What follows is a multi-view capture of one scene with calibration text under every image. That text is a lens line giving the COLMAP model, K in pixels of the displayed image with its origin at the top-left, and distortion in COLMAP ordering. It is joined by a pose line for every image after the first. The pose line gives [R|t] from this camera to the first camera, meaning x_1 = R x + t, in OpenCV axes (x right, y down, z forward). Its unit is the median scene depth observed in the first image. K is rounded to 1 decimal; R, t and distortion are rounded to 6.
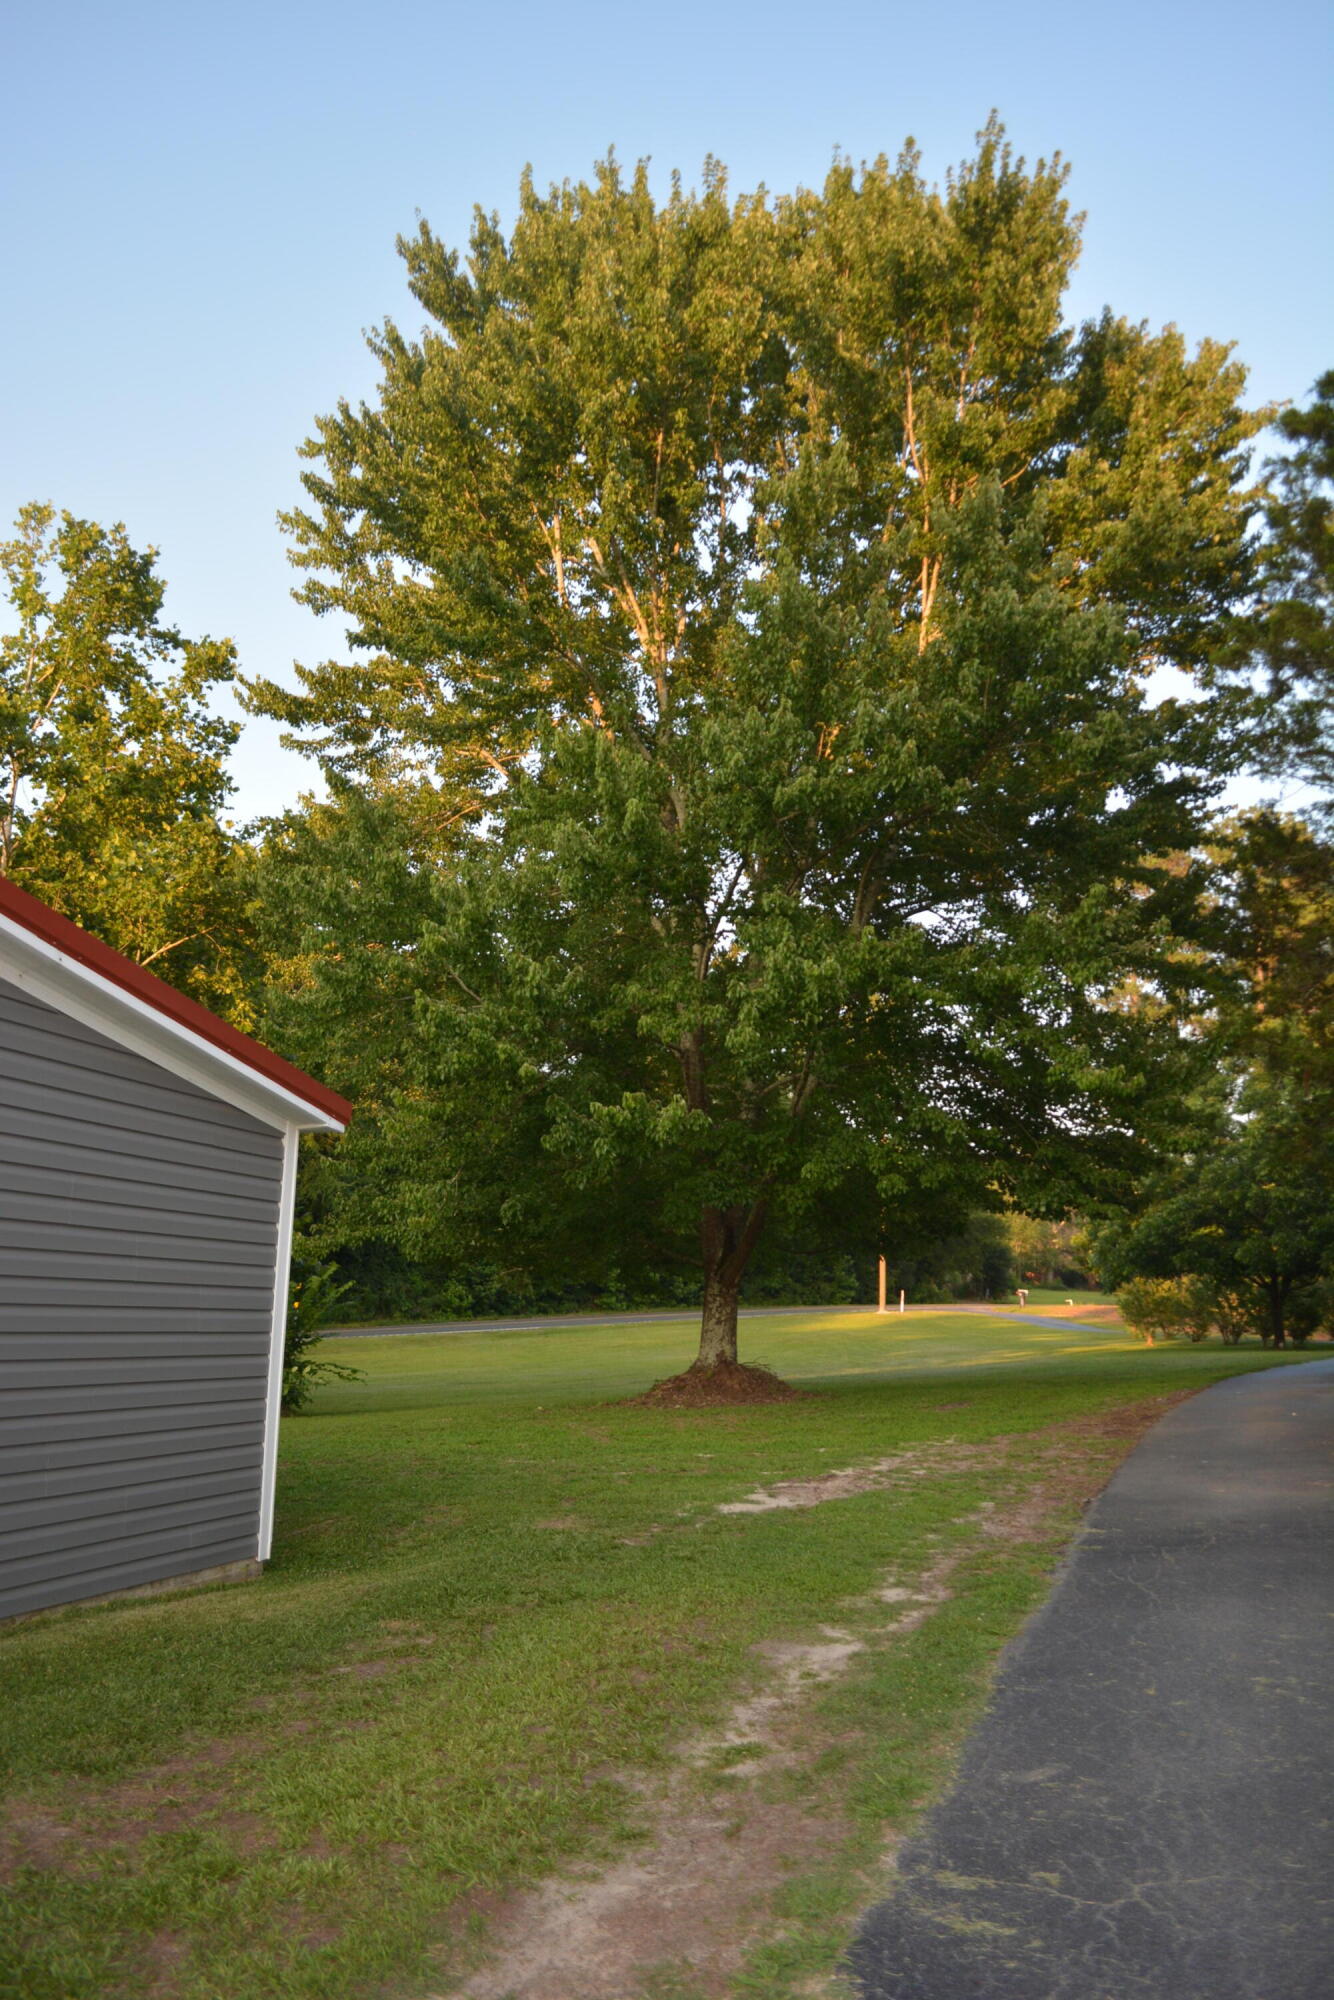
lens RADIAL K [[1616.9, 0, 677.6], [0, 1616.9, 997.6], [0, 0, 1]] dist [-0.076649, 0.009238]
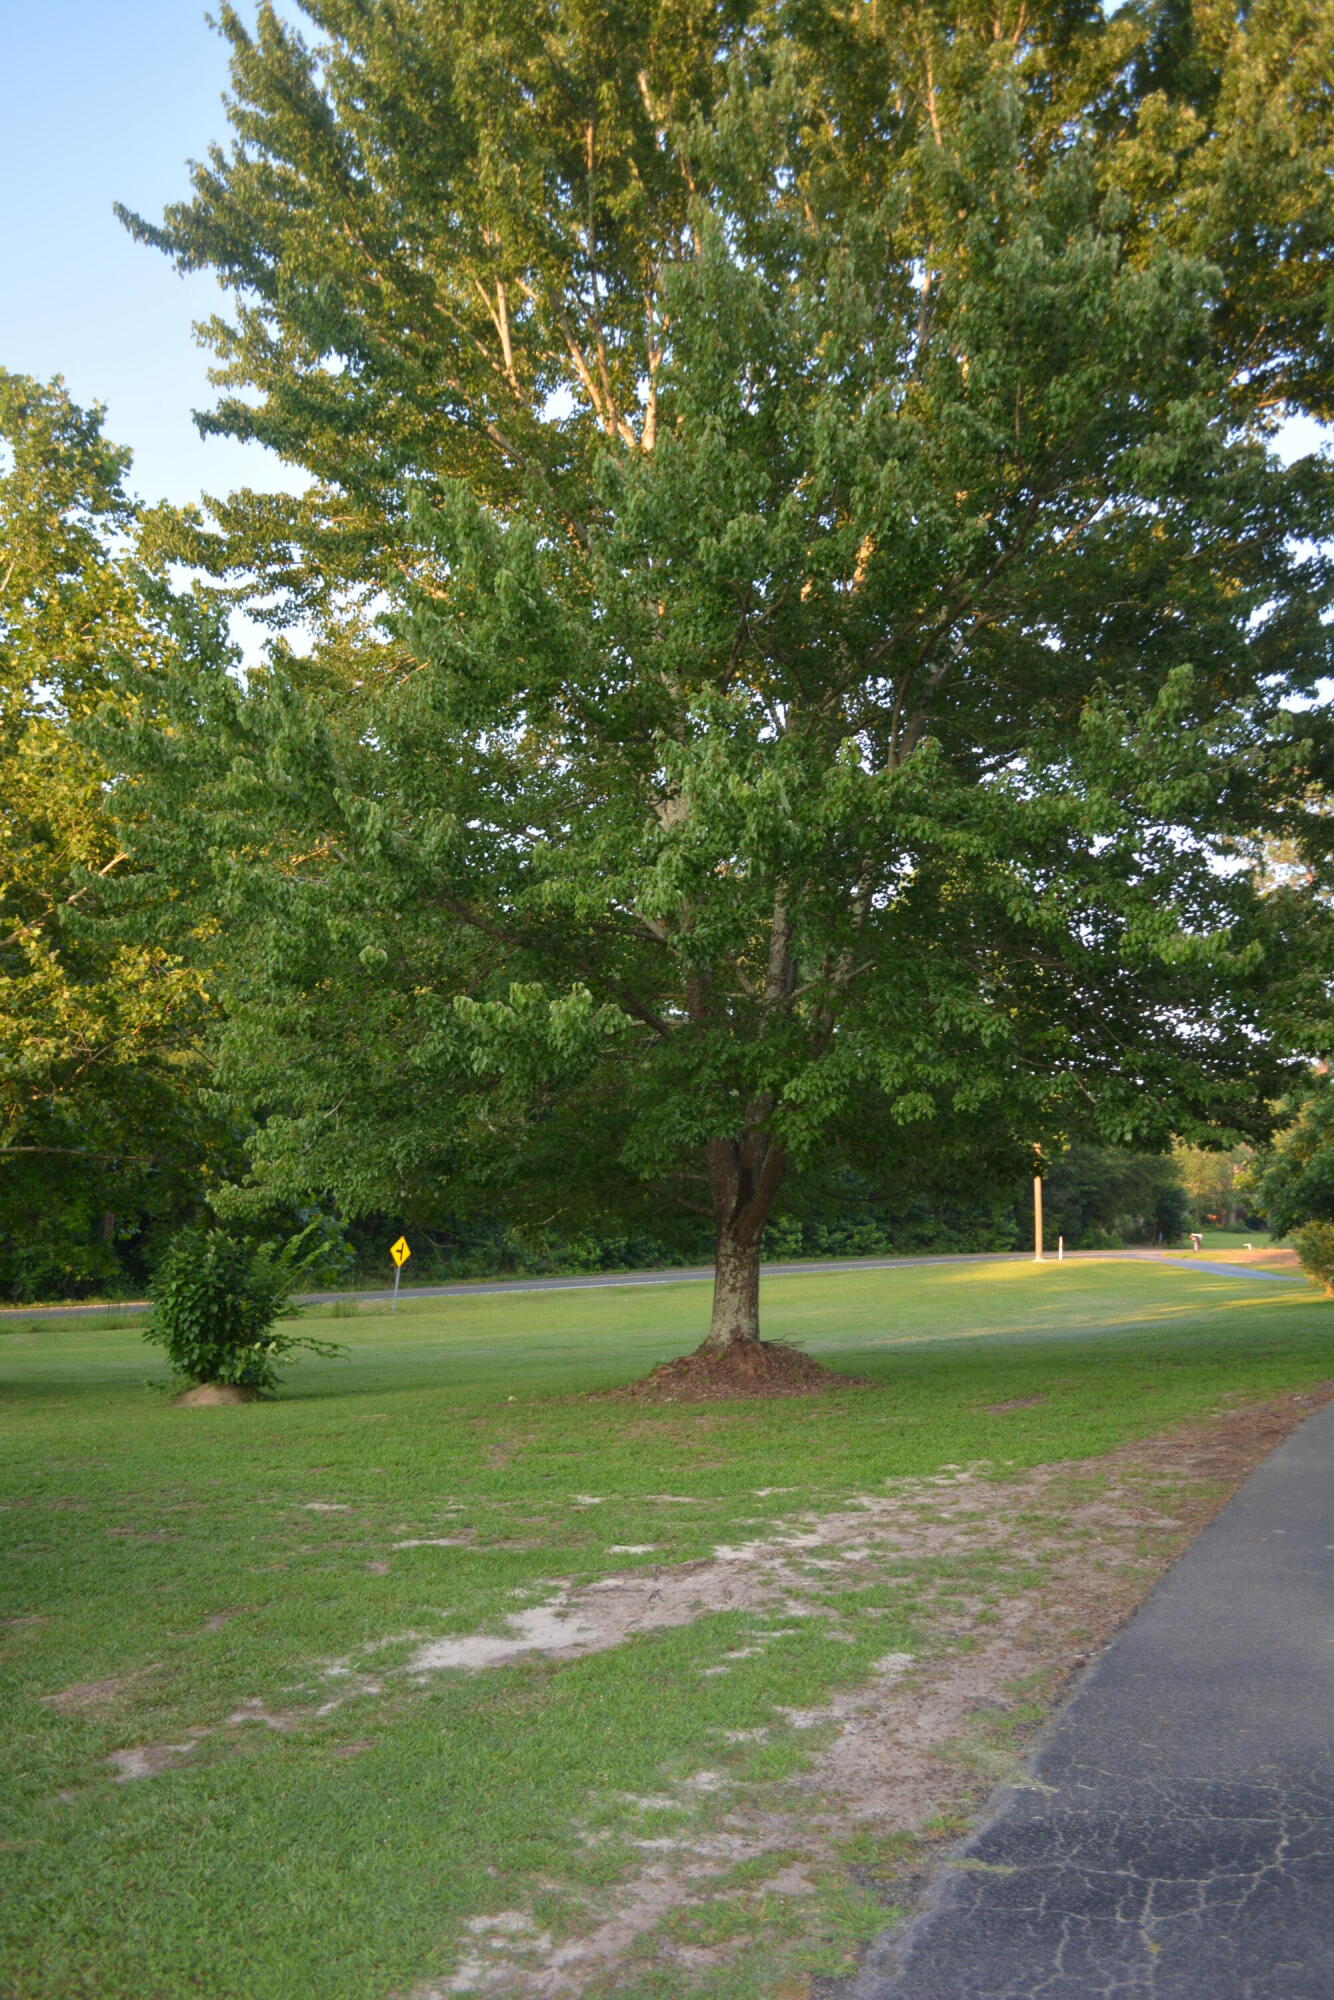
lens RADIAL K [[1616.9, 0, 663.8], [0, 1616.9, 996.0], [0, 0, 1]] dist [-0.076649, 0.009238]
pose [[0.992941, -0.027989, -0.115261, 0.080367], [0.031507, 0.999088, 0.028809, 0.031324], [0.114350, -0.032237, 0.992917, 0.200068]]
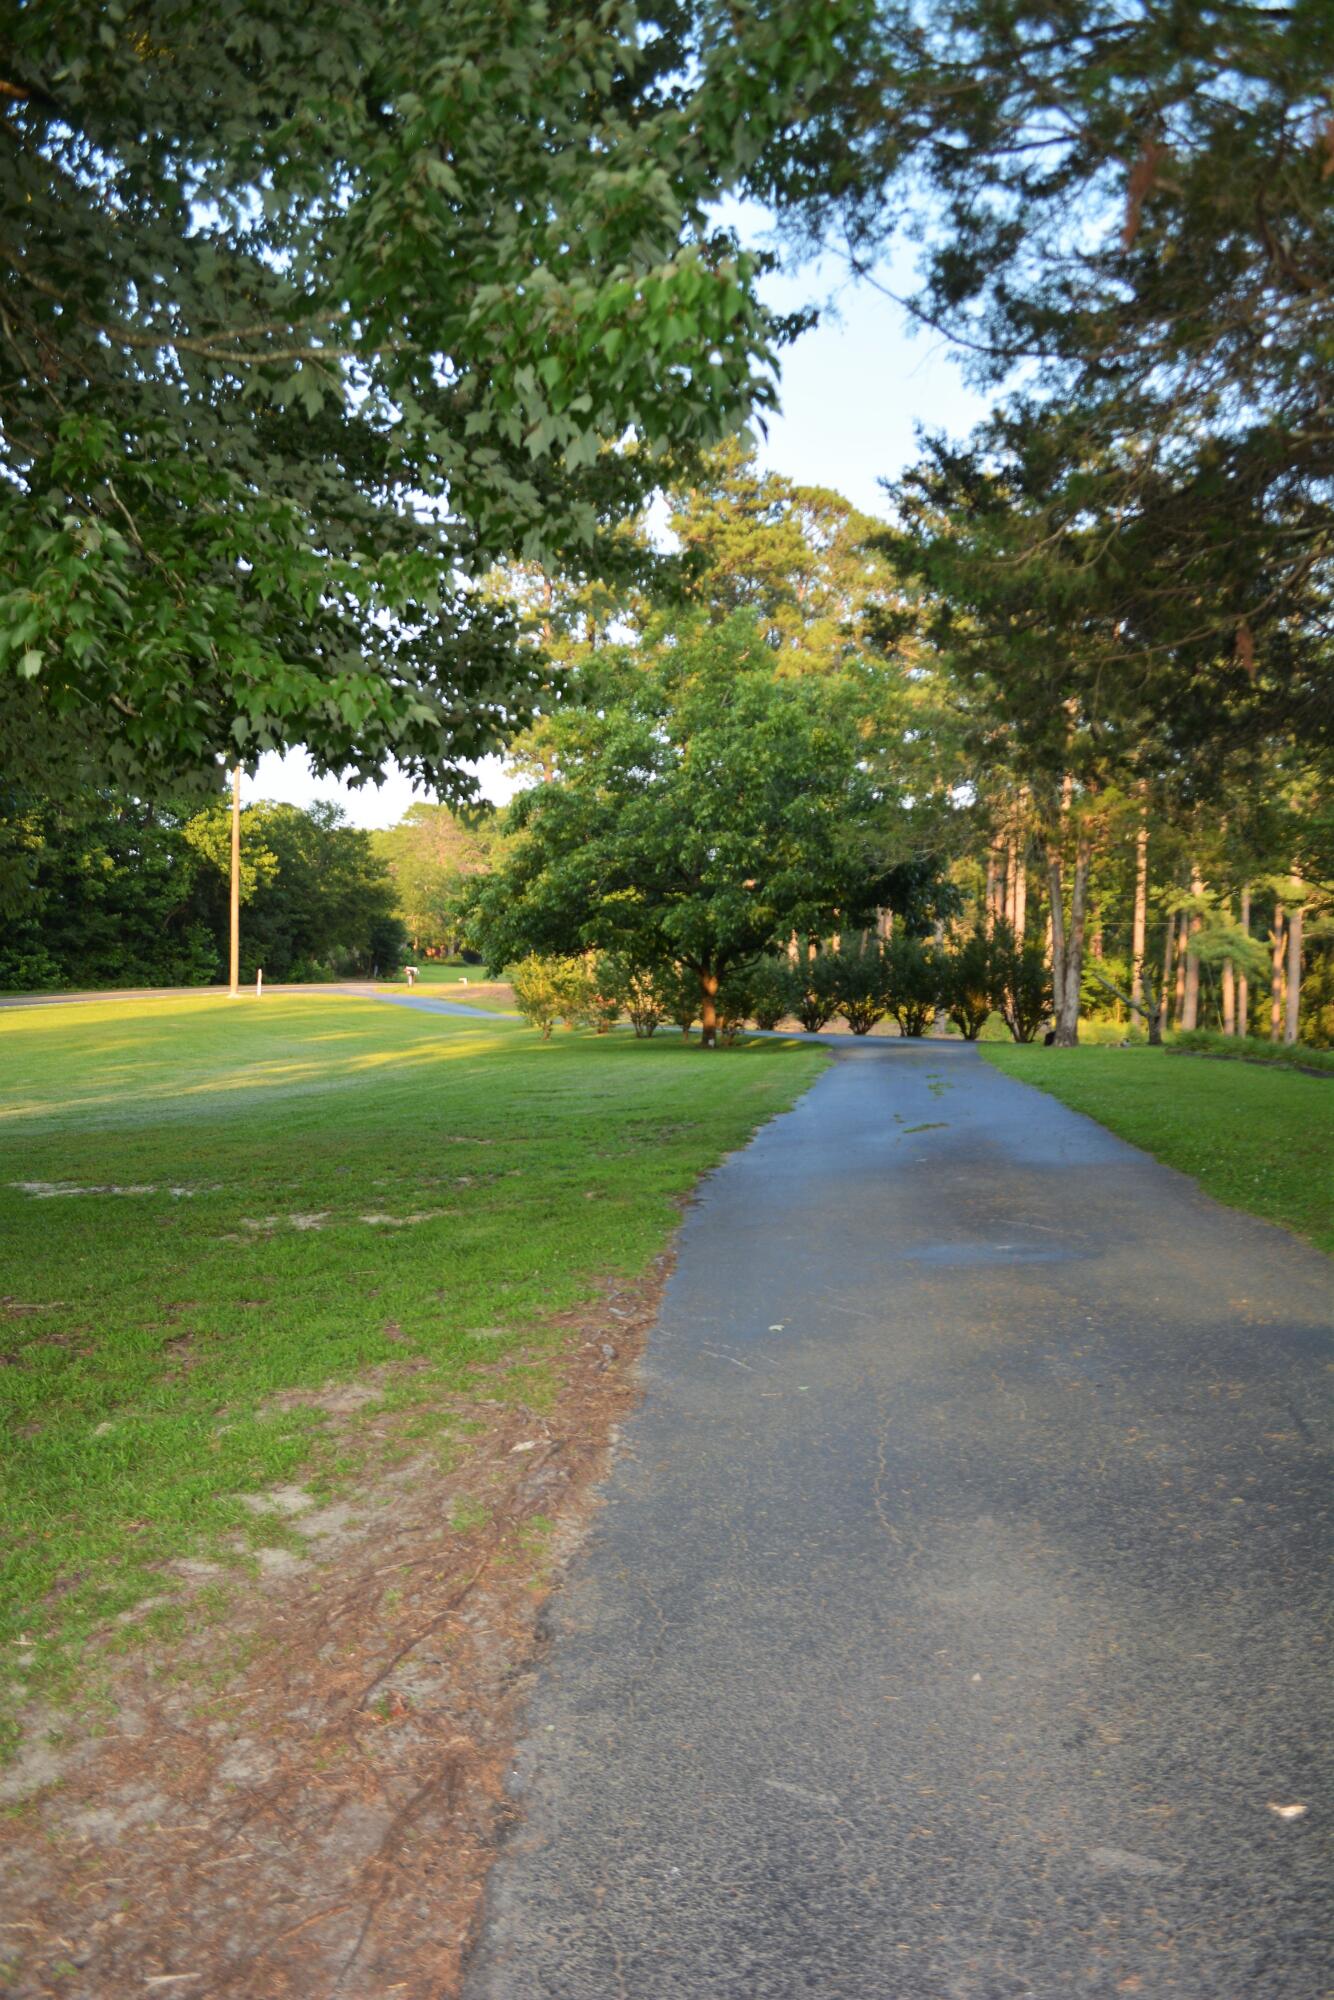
lens RADIAL K [[1616.9, 0, 674.1], [0, 1616.9, 998.5], [0, 0, 1]] dist [-0.076649, 0.009238]
pose [[0.937090, -0.014663, 0.348781, 0.177433], [-0.055080, 0.980392, 0.189202, 0.099664], [-0.344716, -0.196510, 0.917908, 0.580775]]
